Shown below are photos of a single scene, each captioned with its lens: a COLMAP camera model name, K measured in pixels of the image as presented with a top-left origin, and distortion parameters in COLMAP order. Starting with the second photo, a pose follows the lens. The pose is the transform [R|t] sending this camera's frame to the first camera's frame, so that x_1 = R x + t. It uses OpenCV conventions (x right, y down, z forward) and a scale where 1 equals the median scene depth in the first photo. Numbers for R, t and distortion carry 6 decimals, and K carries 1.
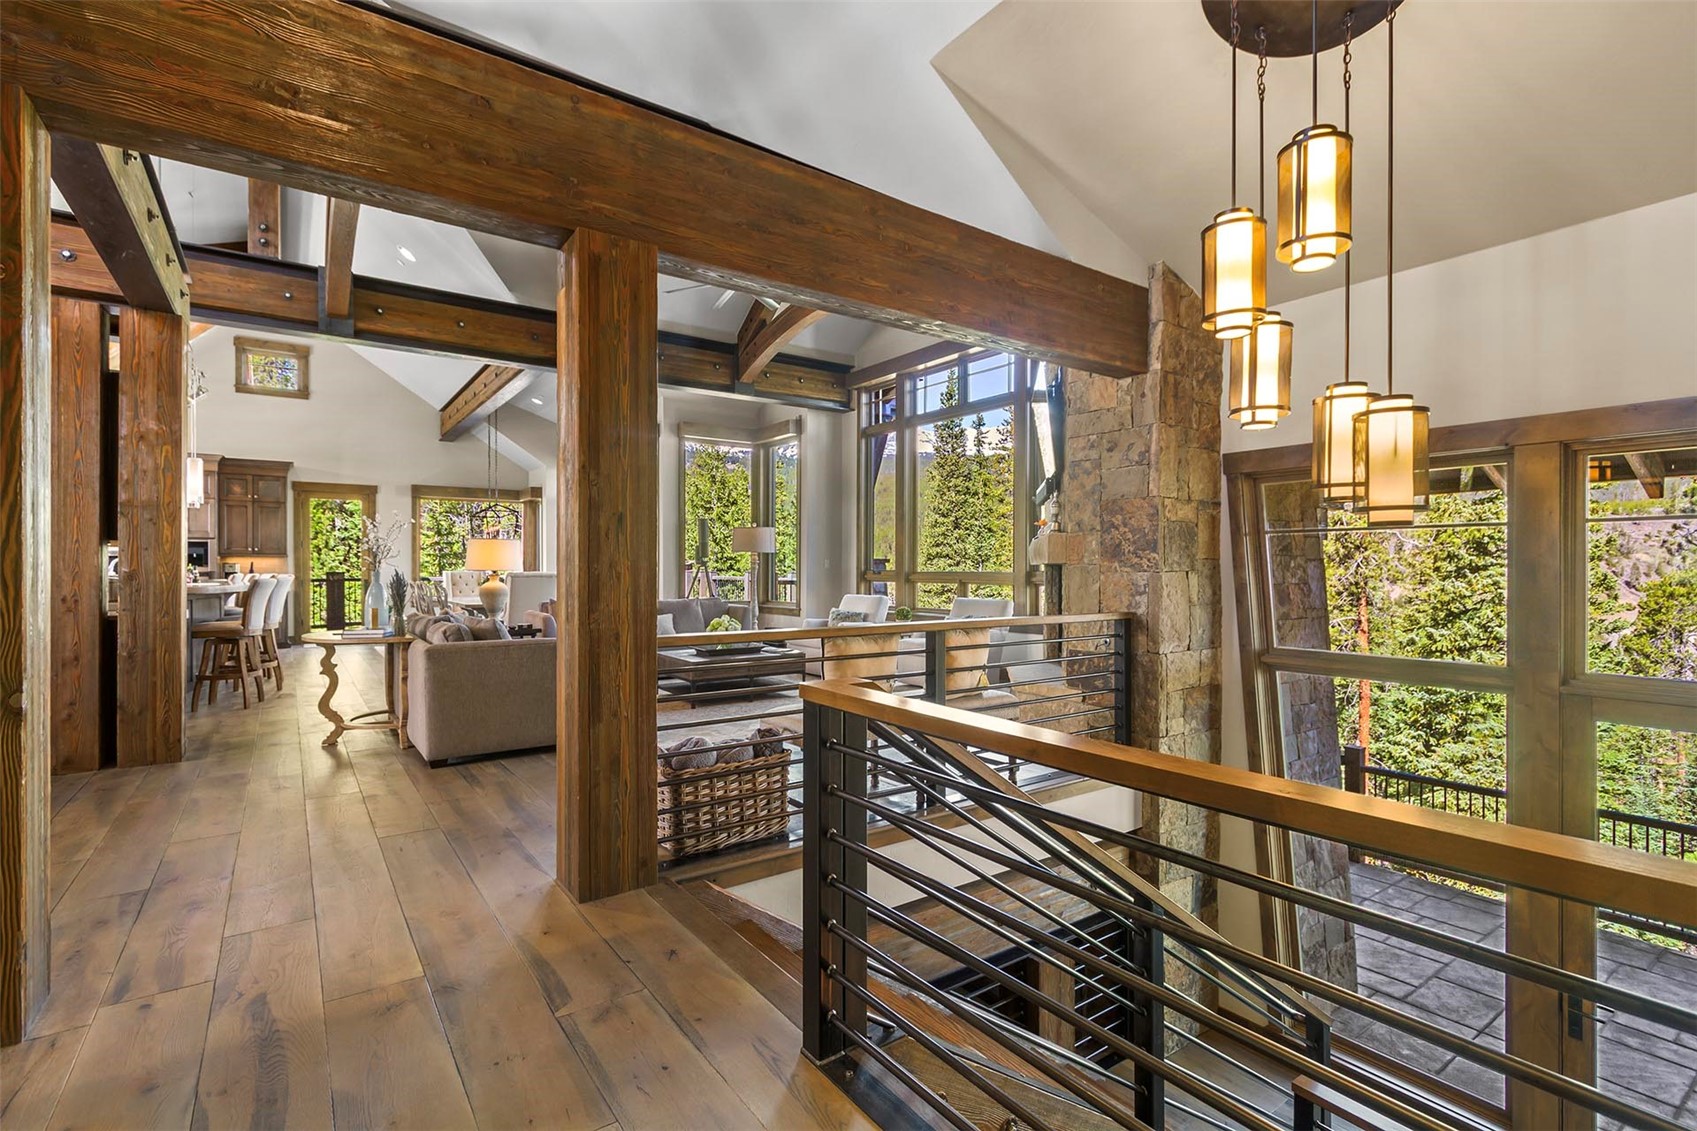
lens RADIAL K [[788.5, 0, 837.7], [0, 788.5, 570.3], [0, 0, 1]] dist [0.010729, 0.000437]
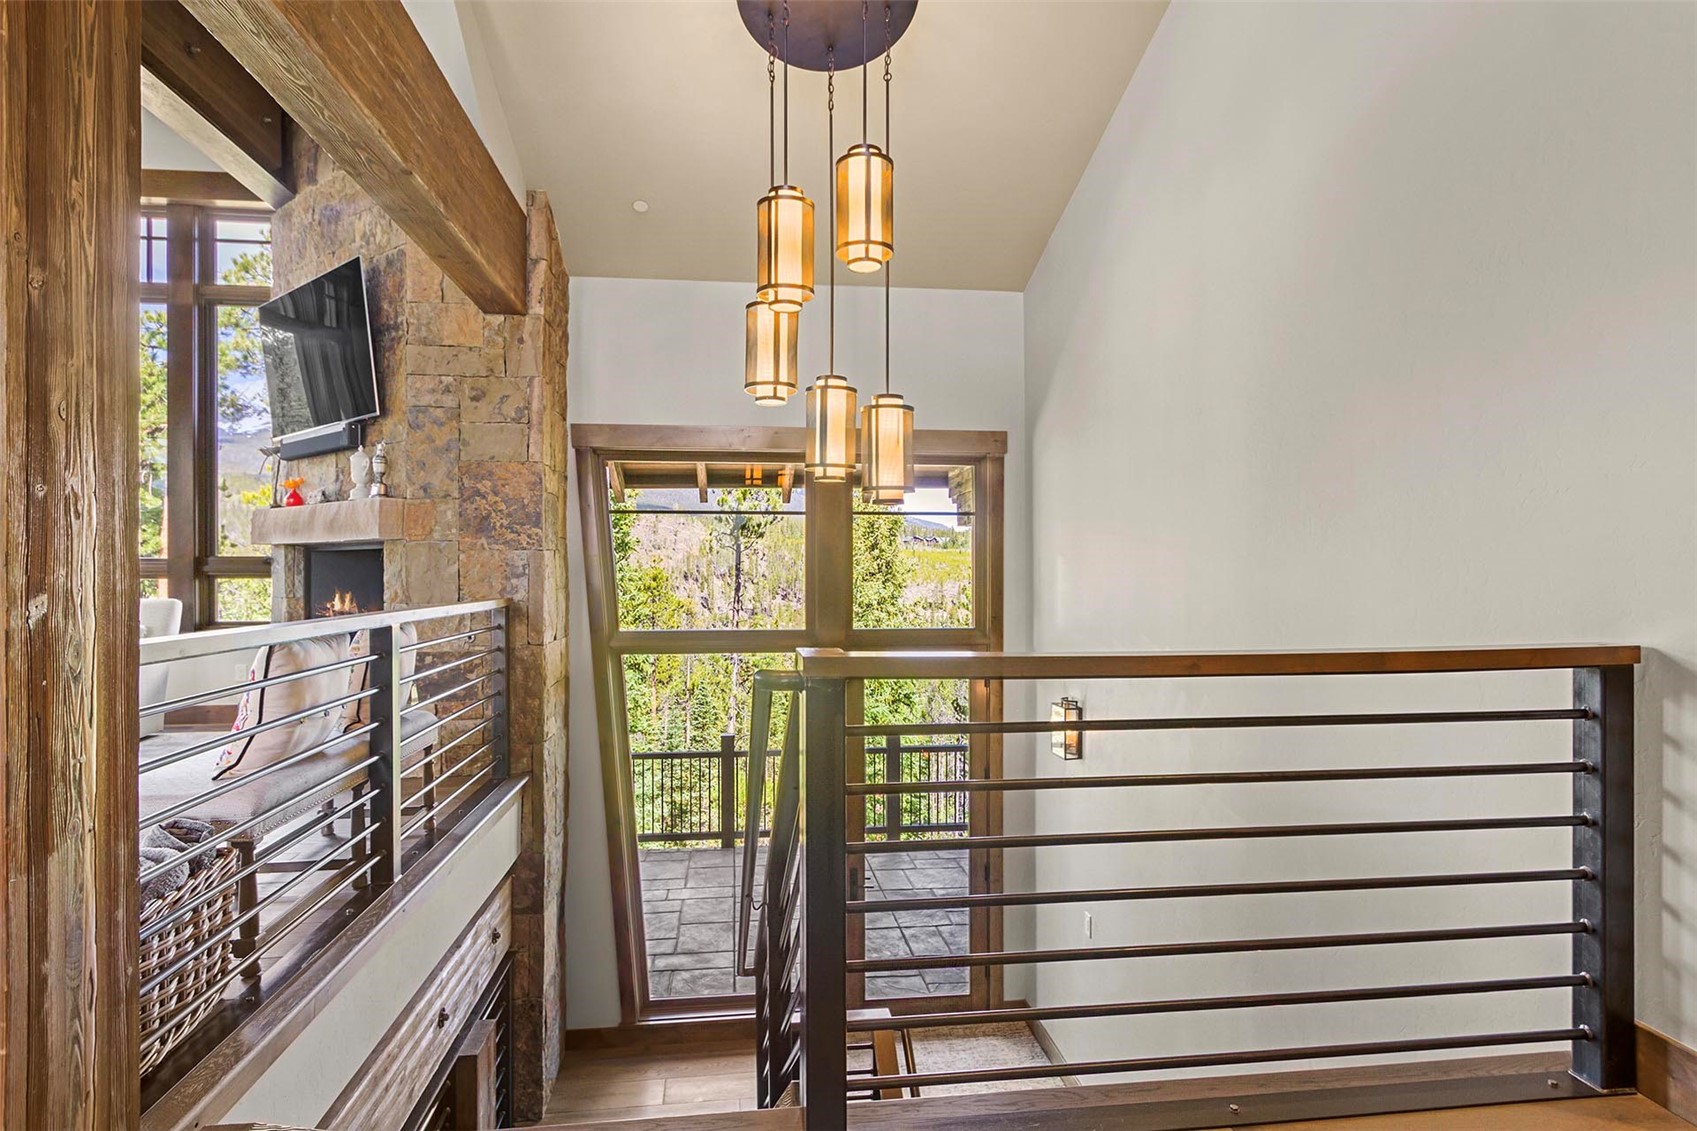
lens RADIAL K [[918.0, 0, 819.6], [0, 918.0, 570.6], [0, 0, 1]] dist [0.013517, -0.000487]
pose [[0.490753, 0.000337, 0.871299, -0.215486], [-0.000583, 1.000000, -0.000058, 0.016330], [-0.871298, -0.000479, 0.490753, 0.165552]]
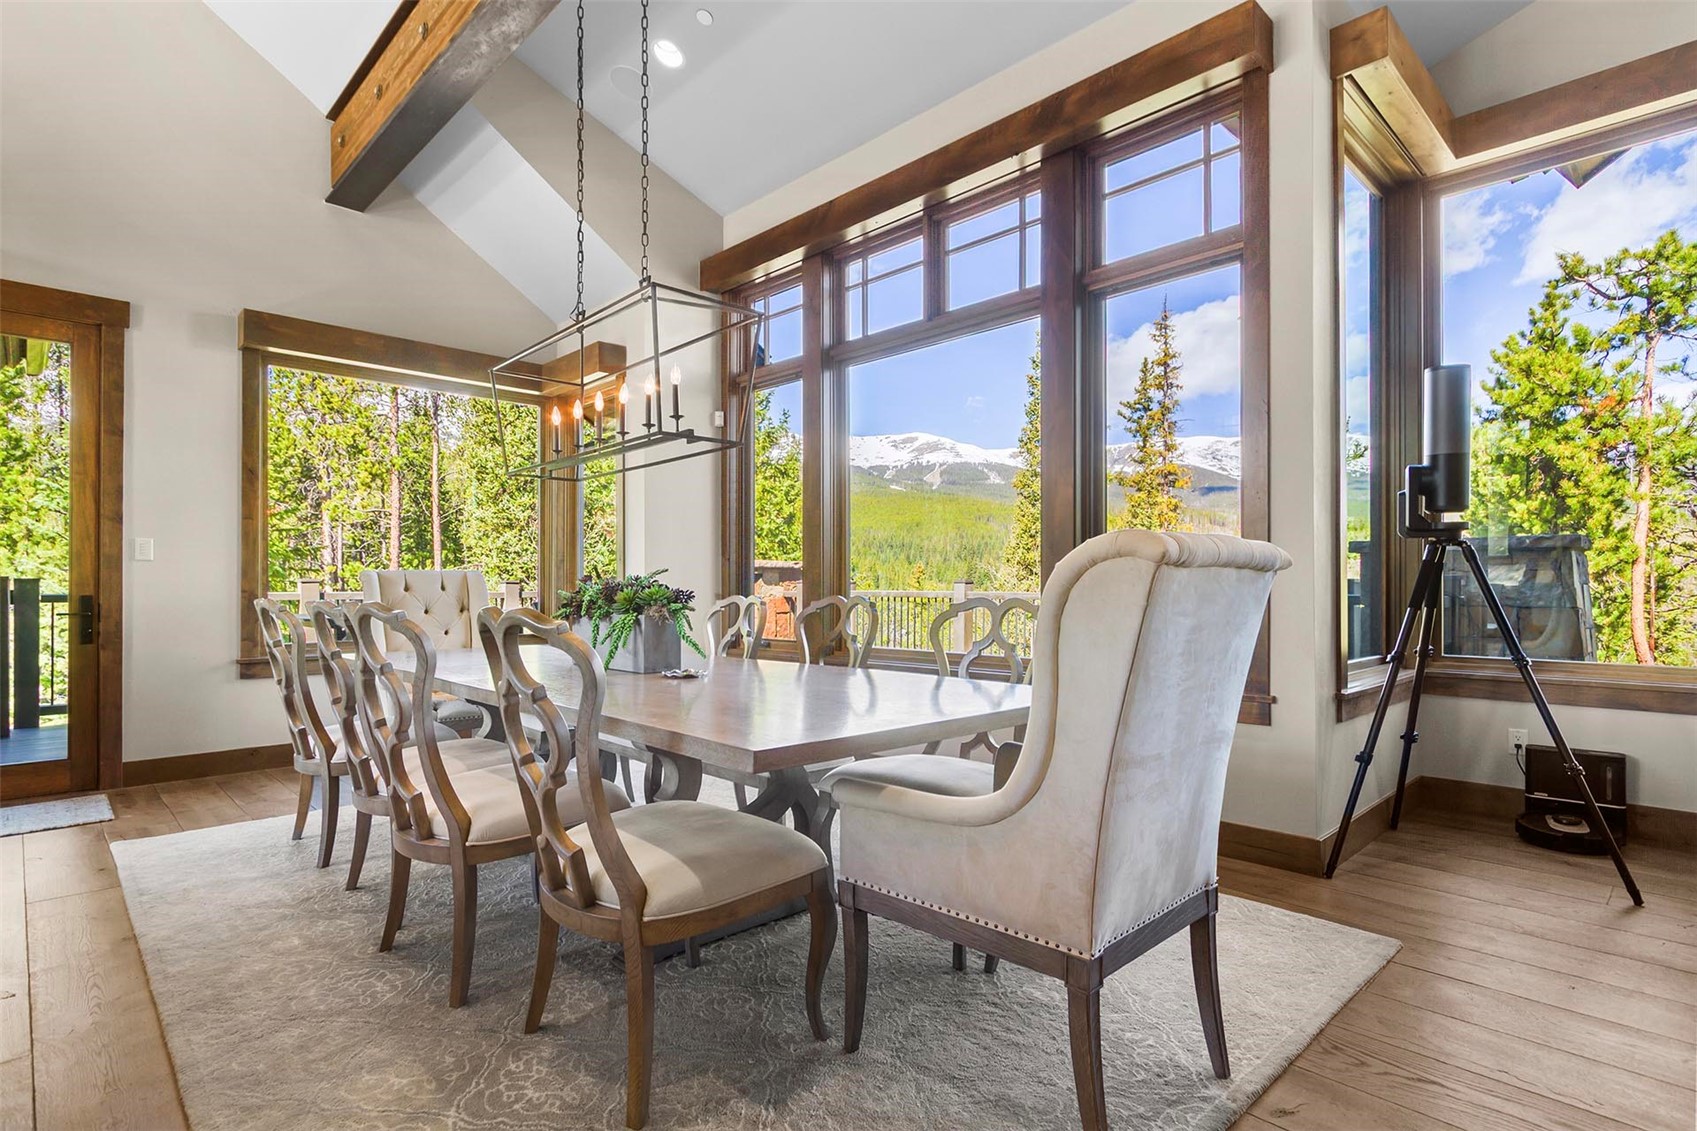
lens RADIAL K [[850.2, 0, 846.7], [0, 850.2, 590.3], [0, 0, 1]] dist [0.001111, -0.000970]
pose [[0.986213, -0.001040, 0.165476, -0.642876], [0.000599, 0.999996, 0.002712, 0.016466], [-0.165478, -0.002575, 0.986210, 1.118540]]
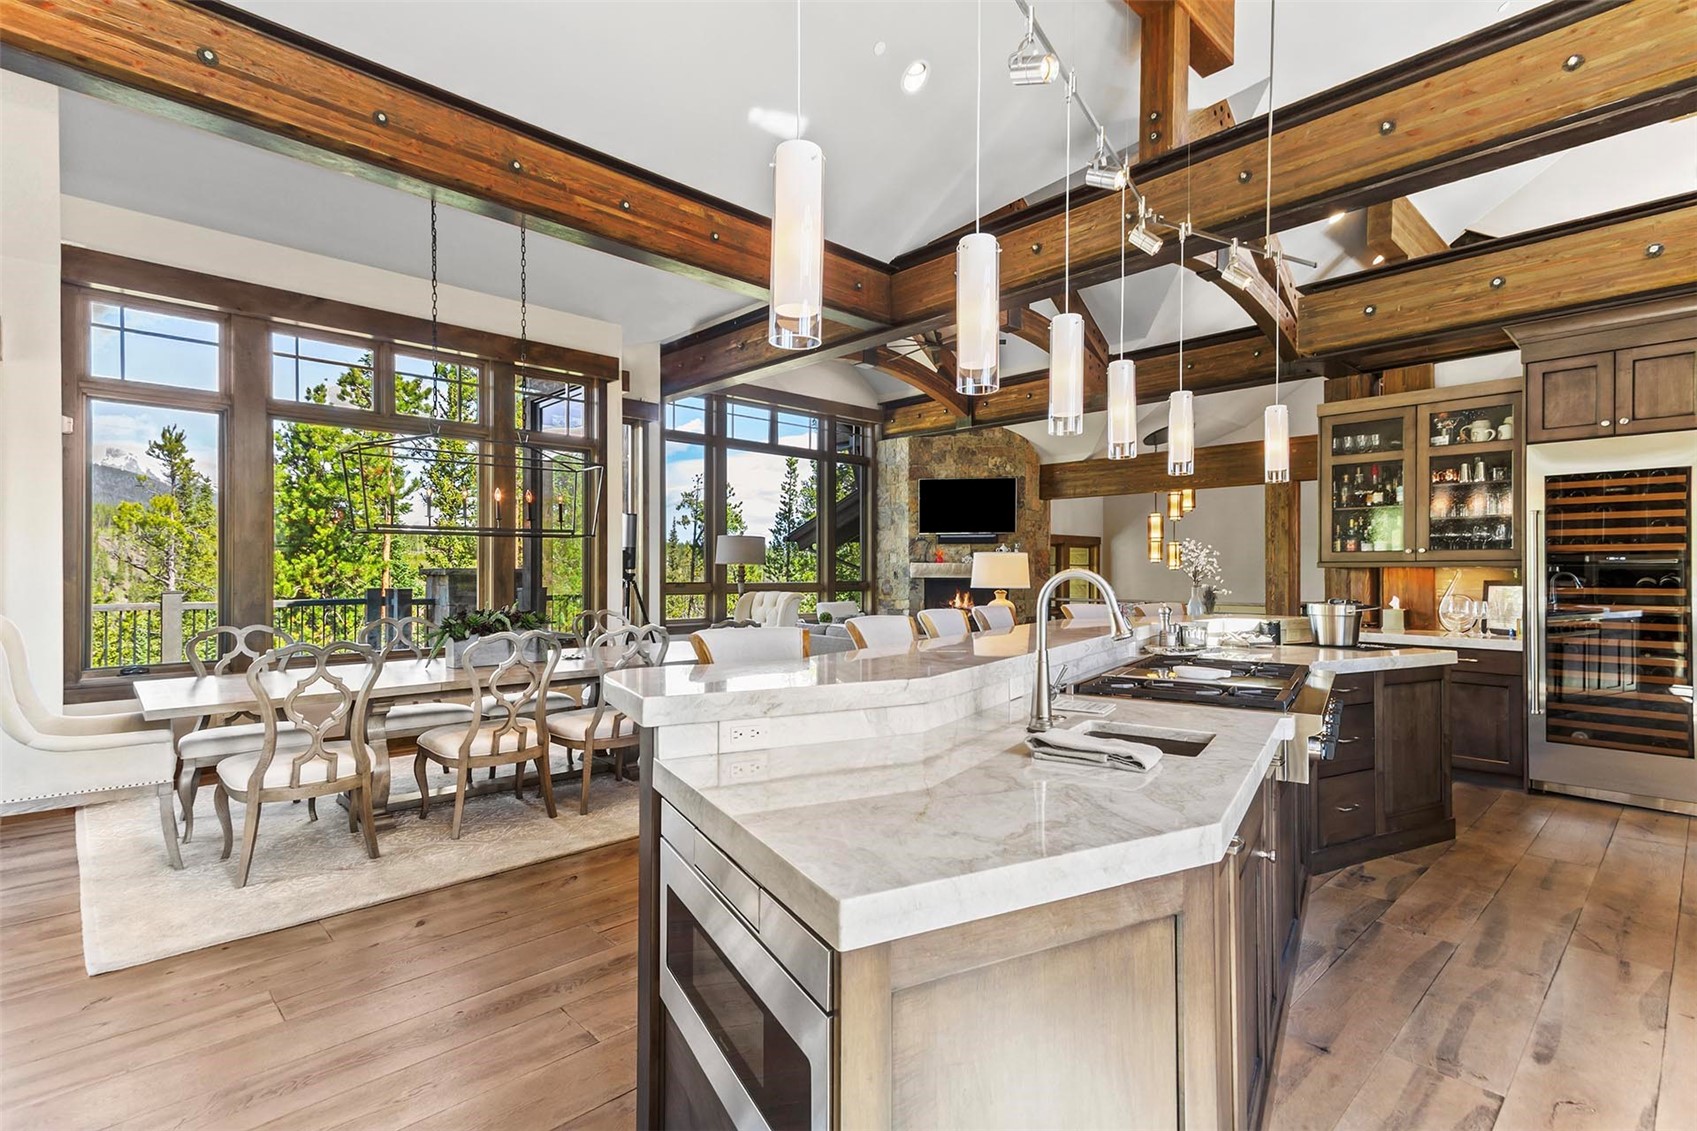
lens RADIAL K [[813.2, 0, 847.3], [0, 813.2, 568.5], [0, 0, 1]] dist [0.021457, 0.000069]
pose [[-0.154822, 0.002631, 0.987939, -1.404533], [0.000691, 0.999996, -0.002555, -0.020270], [-0.987942, 0.000287, -0.154824, 1.387005]]
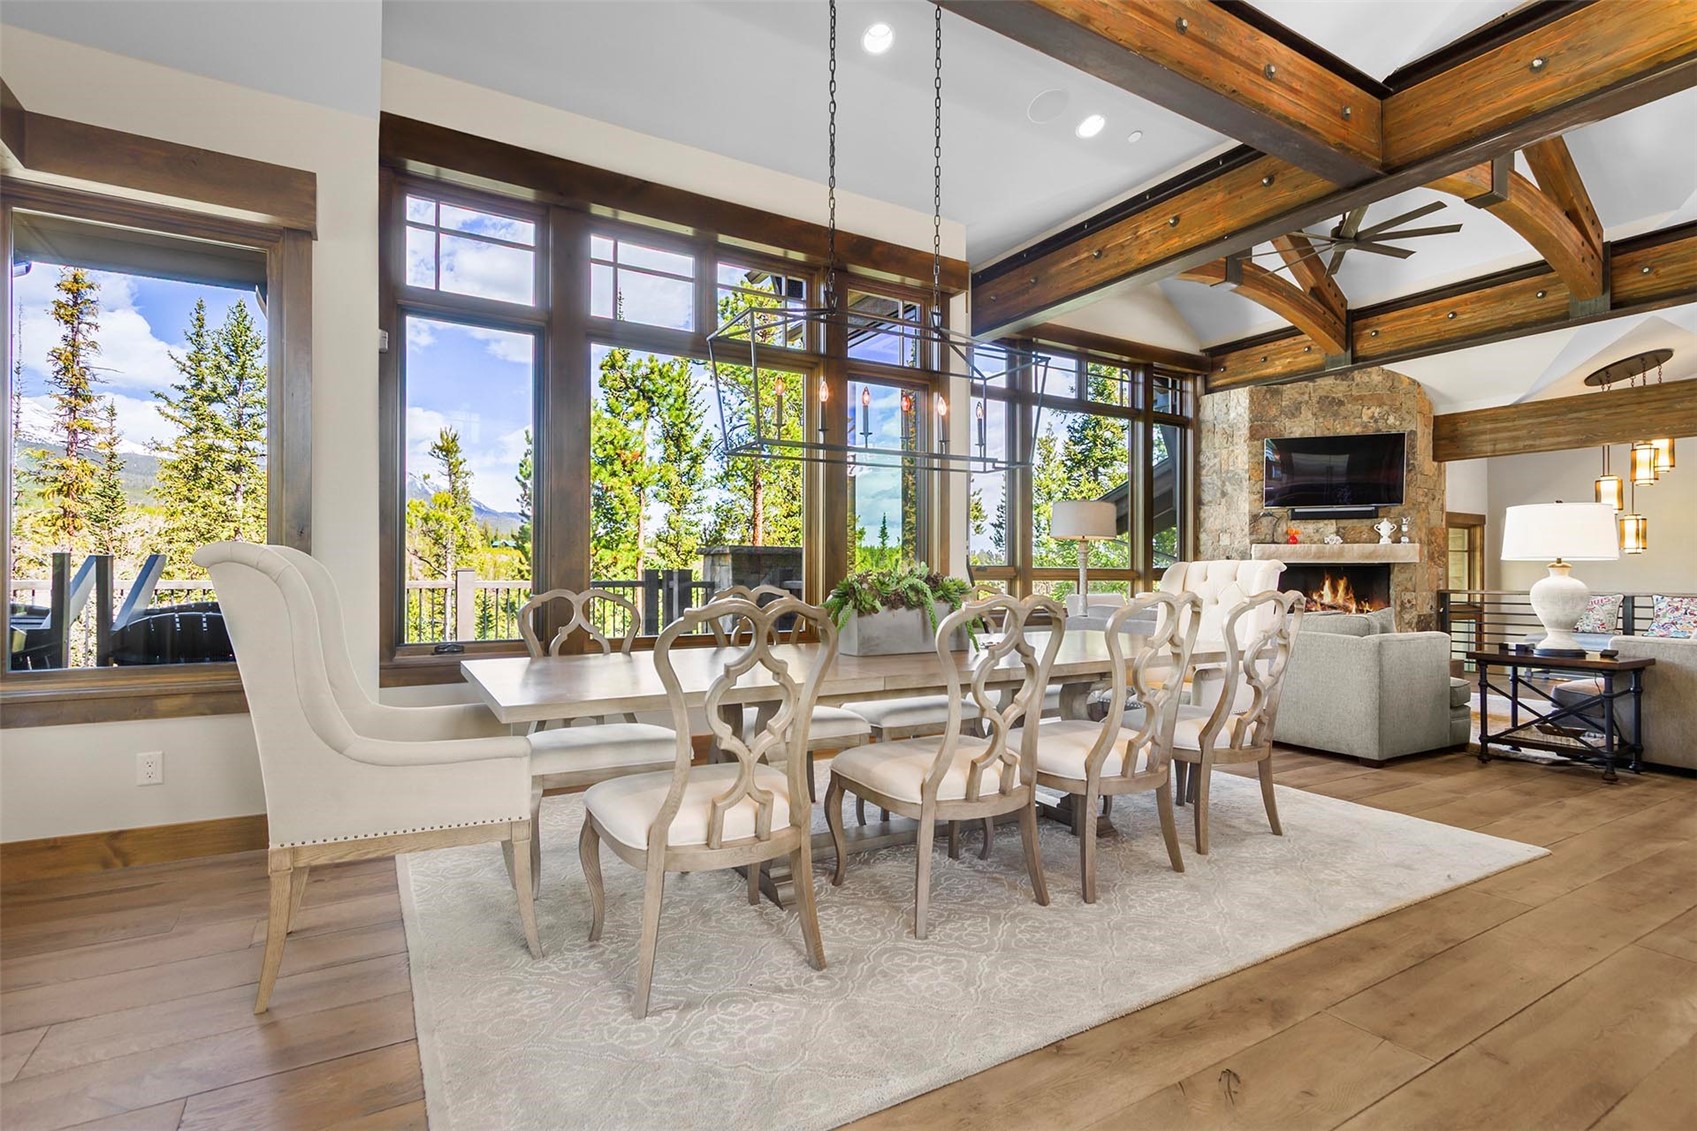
lens RADIAL K [[816.0, 0, 844.8], [0, 816.0, 568.6], [0, 0, 1]] dist [0.017701, -0.010741]
pose [[0.070851, 0.006000, 0.997469, -1.149930], [-0.002309, 0.999980, -0.005851, 0.013125], [-0.997484, -0.001889, 0.070863, 1.571706]]
